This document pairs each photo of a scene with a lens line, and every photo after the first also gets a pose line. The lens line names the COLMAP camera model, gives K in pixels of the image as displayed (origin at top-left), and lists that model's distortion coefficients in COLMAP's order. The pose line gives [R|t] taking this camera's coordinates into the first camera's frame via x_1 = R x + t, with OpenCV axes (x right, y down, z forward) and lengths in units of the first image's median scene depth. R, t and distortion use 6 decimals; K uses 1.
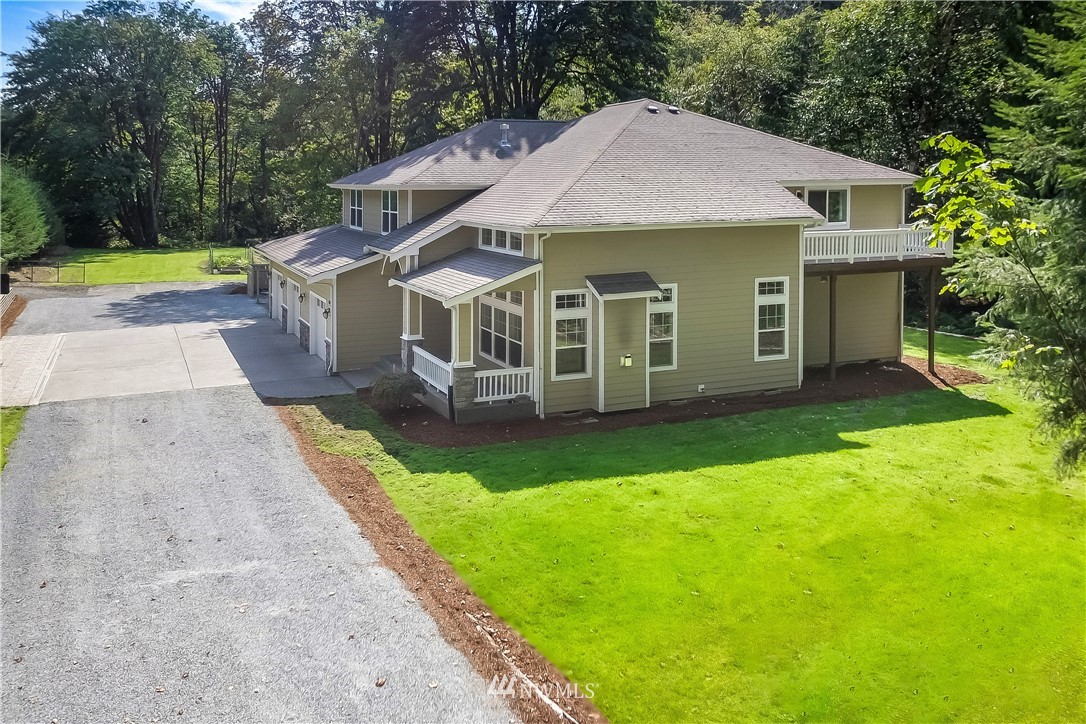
lens RADIAL K [[1118.2, 0, 543.0], [0, 1118.2, 362.0], [0, 0, 1]] dist [0.130650, -0.342980]
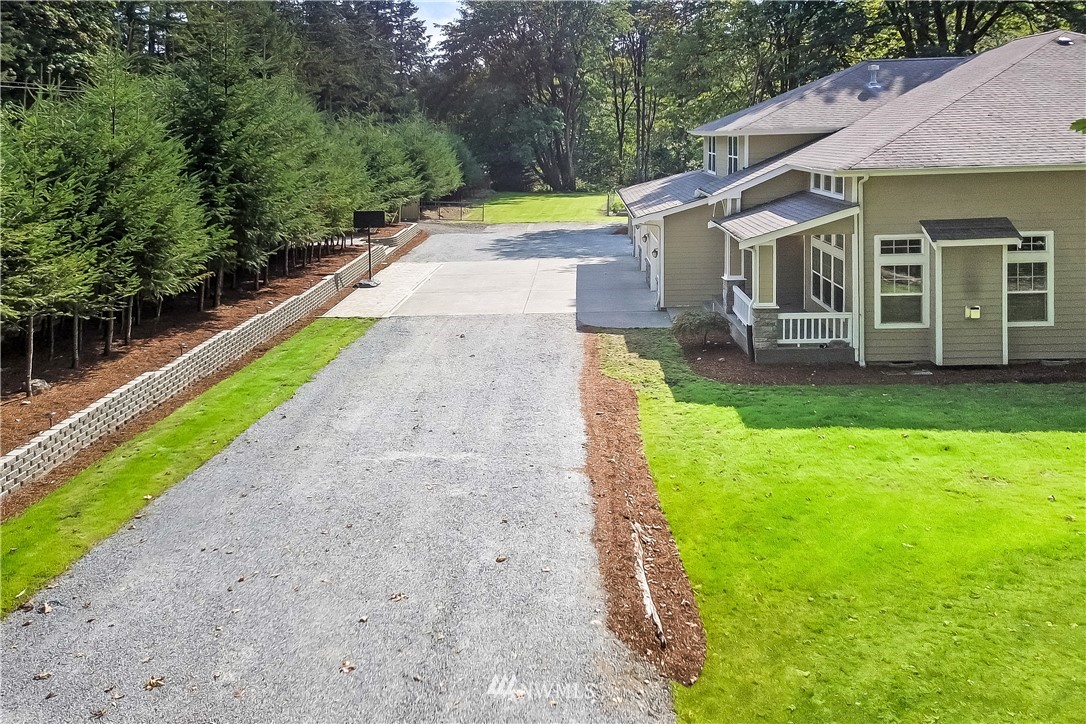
lens RADIAL K [[1118.2, 0, 543.0], [0, 1118.2, 362.0], [0, 0, 1]] dist [0.130650, -0.342980]
pose [[0.883253, 0.075408, -0.462794, 0.210429], [-0.052775, 0.996700, 0.061682, 0.000947], [0.465917, -0.030057, 0.884318, -0.010118]]
